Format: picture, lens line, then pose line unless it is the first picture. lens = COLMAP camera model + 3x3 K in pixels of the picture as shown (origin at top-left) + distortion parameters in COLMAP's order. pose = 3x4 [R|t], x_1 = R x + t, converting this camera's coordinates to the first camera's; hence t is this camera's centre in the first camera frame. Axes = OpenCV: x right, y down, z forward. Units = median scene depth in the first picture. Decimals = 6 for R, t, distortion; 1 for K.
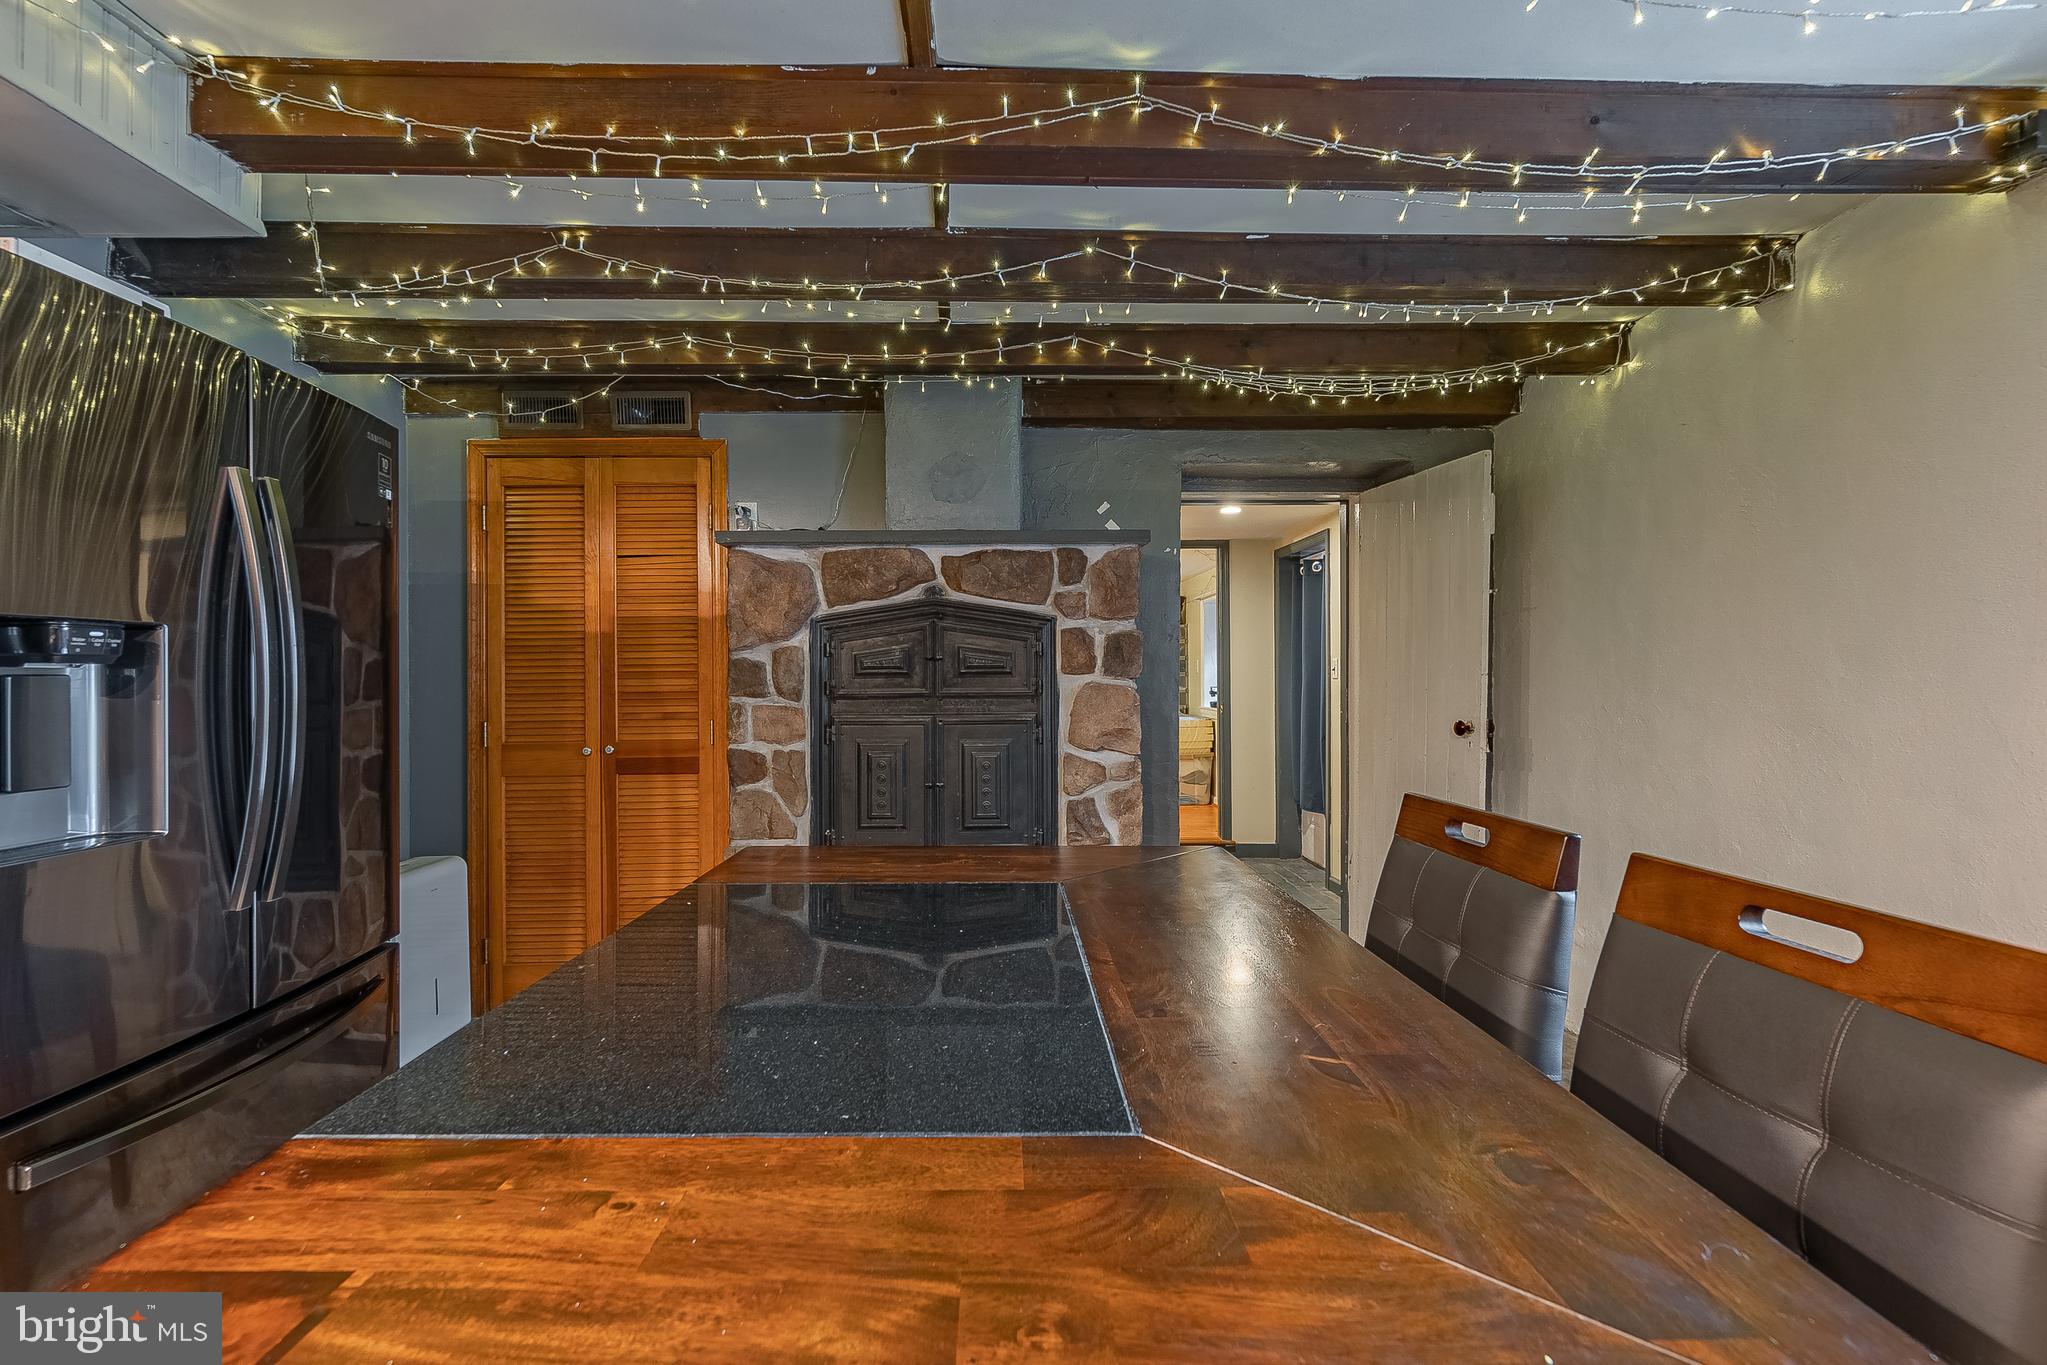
lens RADIAL K [[911.8, 0, 1012.2], [0, 911.8, 680.6], [0, 0, 1]] dist [-0.001538, 0.000256]
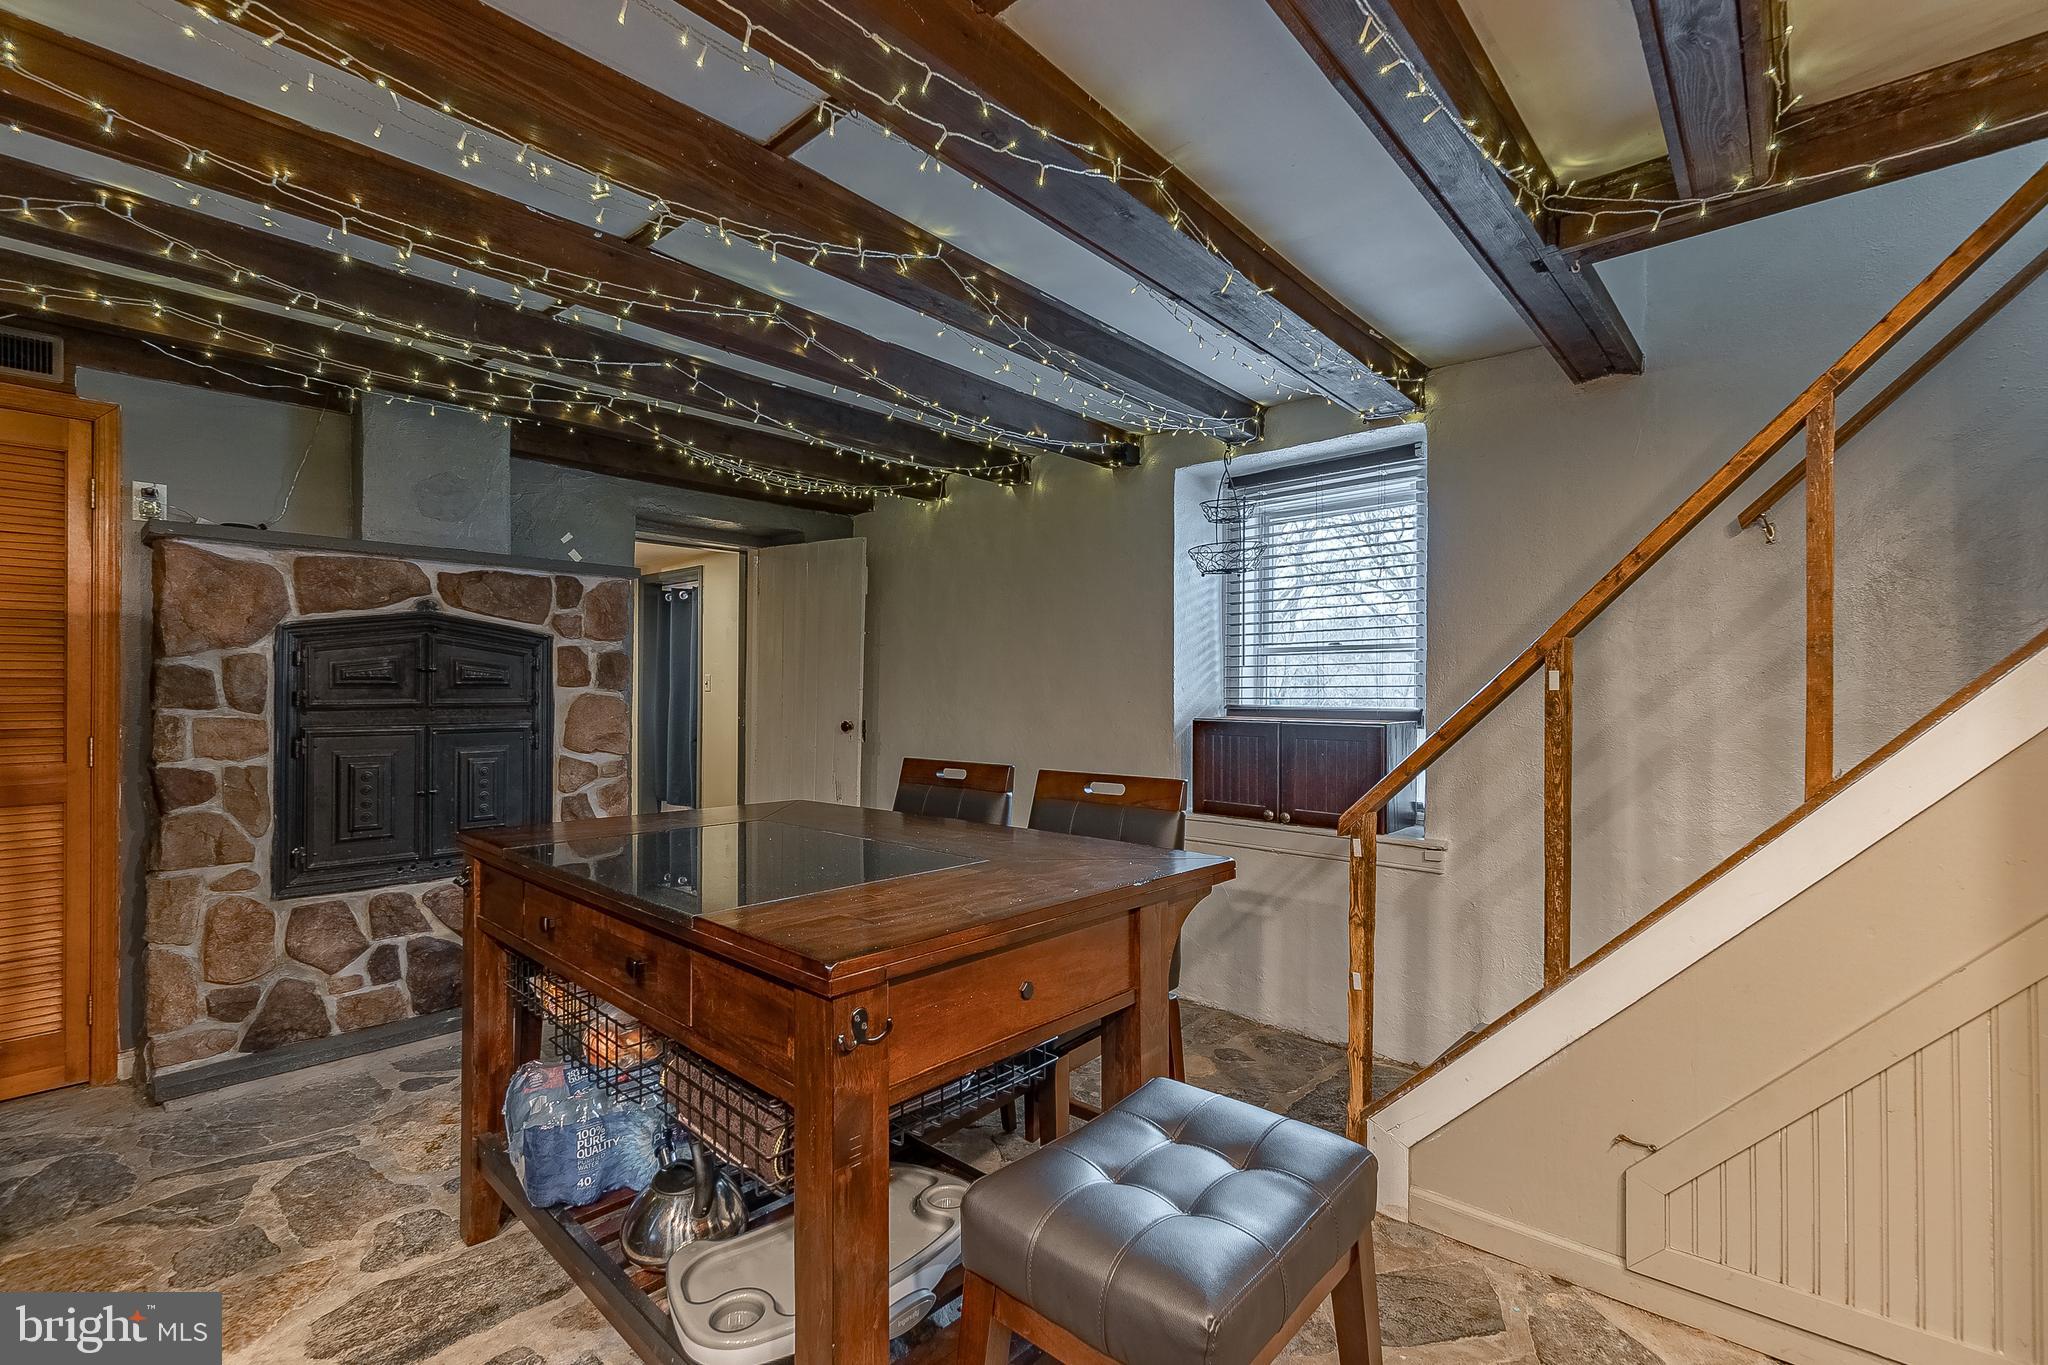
lens RADIAL K [[884.7, 0, 1020.9], [0, 884.7, 697.3], [0, 0, 1]] dist [-0.002839, -0.000305]
pose [[0.693290, 0.001085, 0.720657, -0.343556], [-0.004615, 0.999985, 0.002934, 0.000470], [-0.720644, -0.005360, 0.693285, -0.181133]]
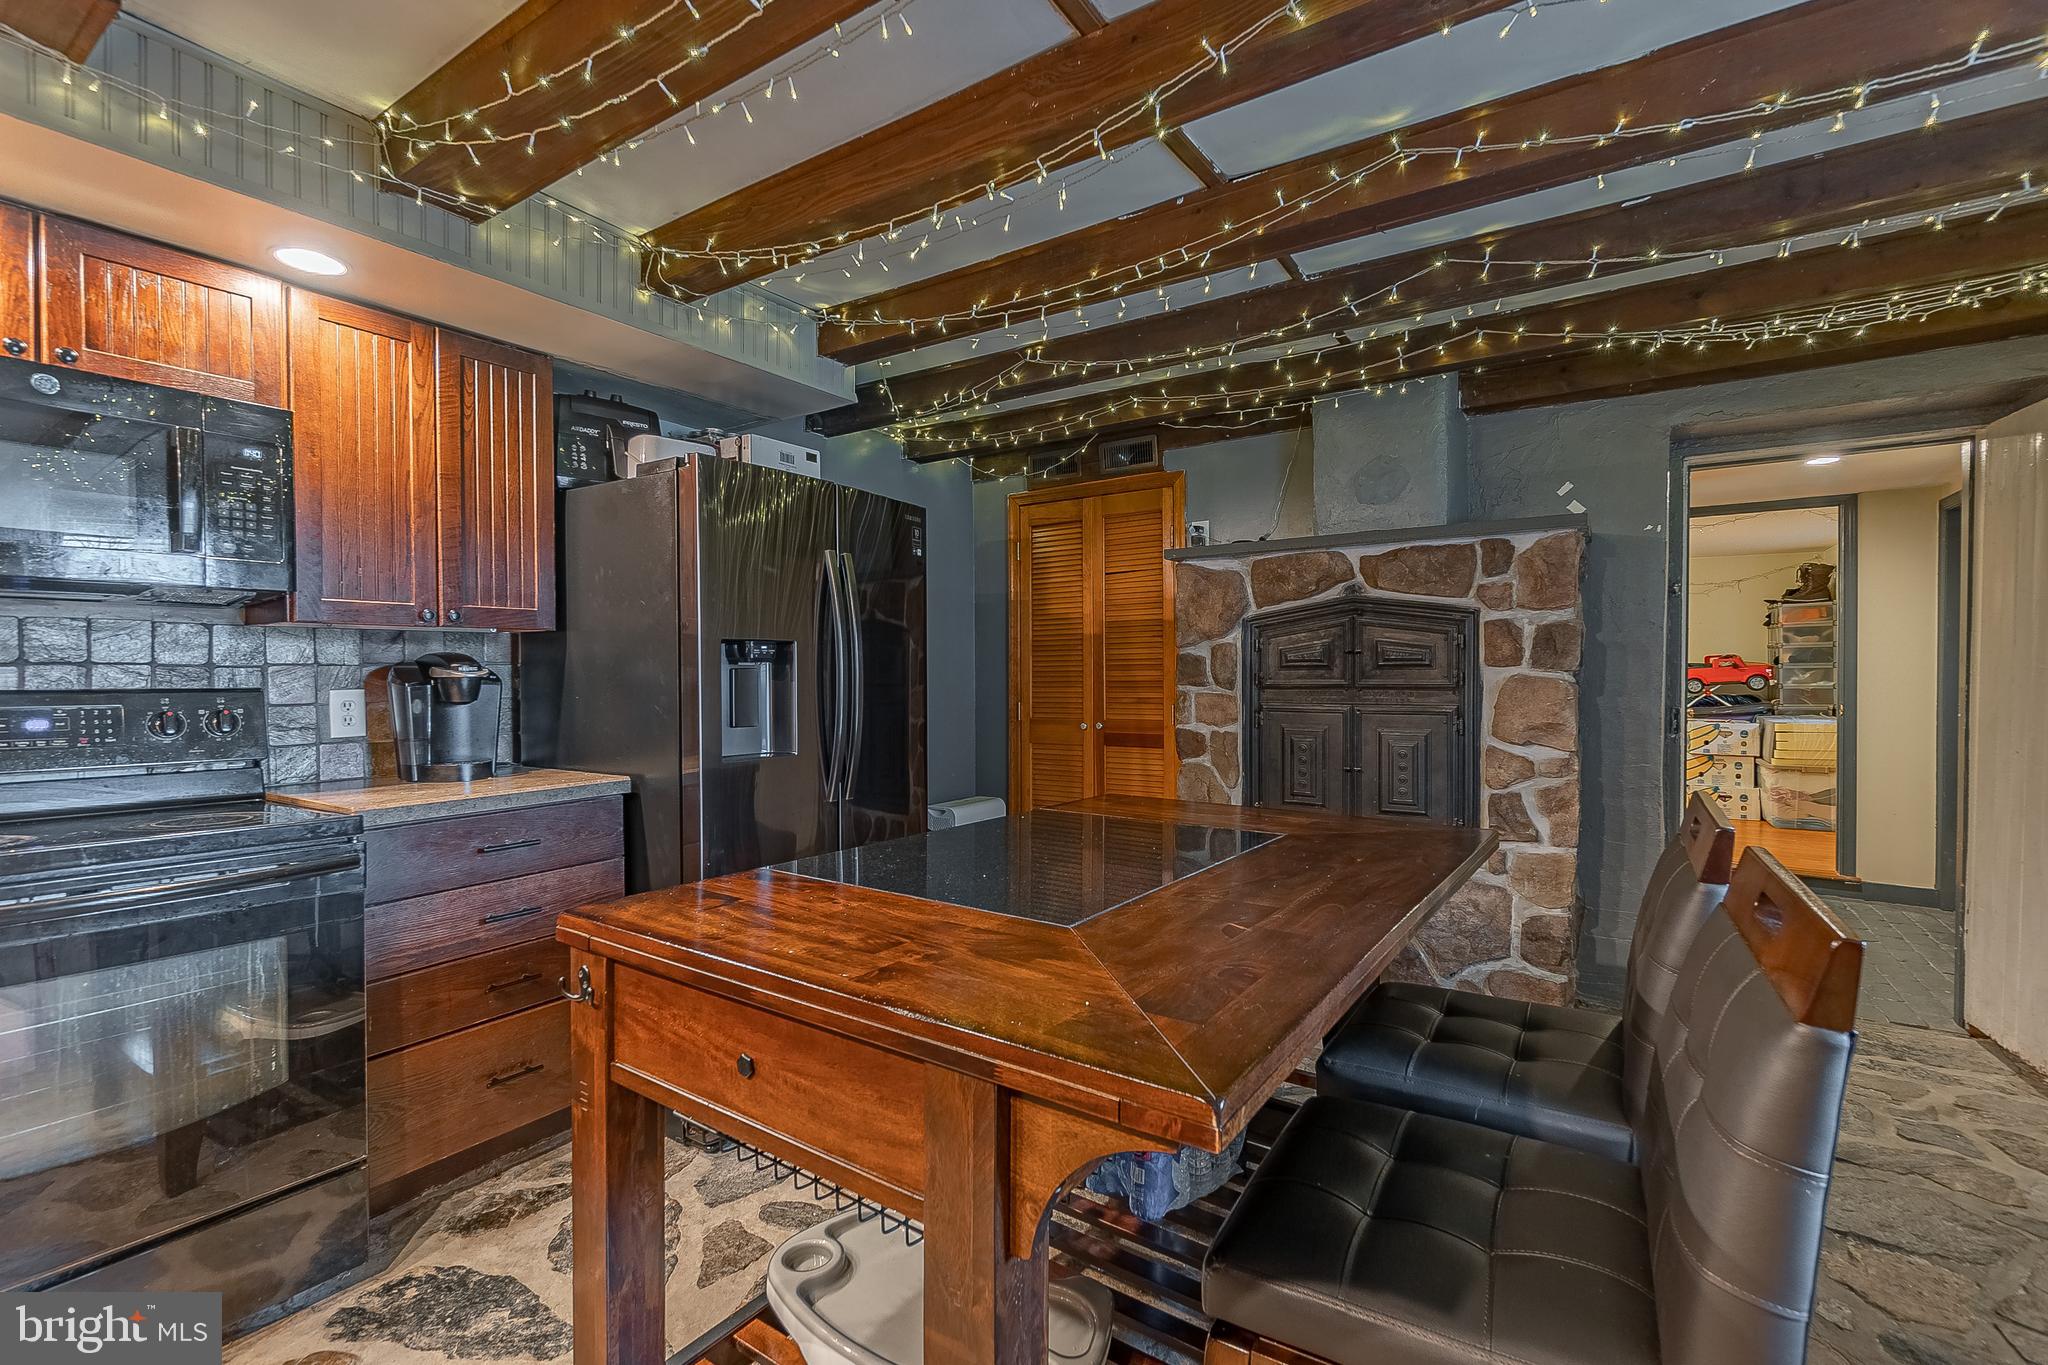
lens RADIAL K [[906.8, 0, 1027.3], [0, 906.8, 693.1], [0, 0, 1]] dist [0.001089, 0.000188]
pose [[0.816556, 0.016033, -0.577044, 0.221154], [-0.002509, 0.999703, 0.024226, -0.000695], [0.577261, -0.018334, 0.816354, -0.099222]]
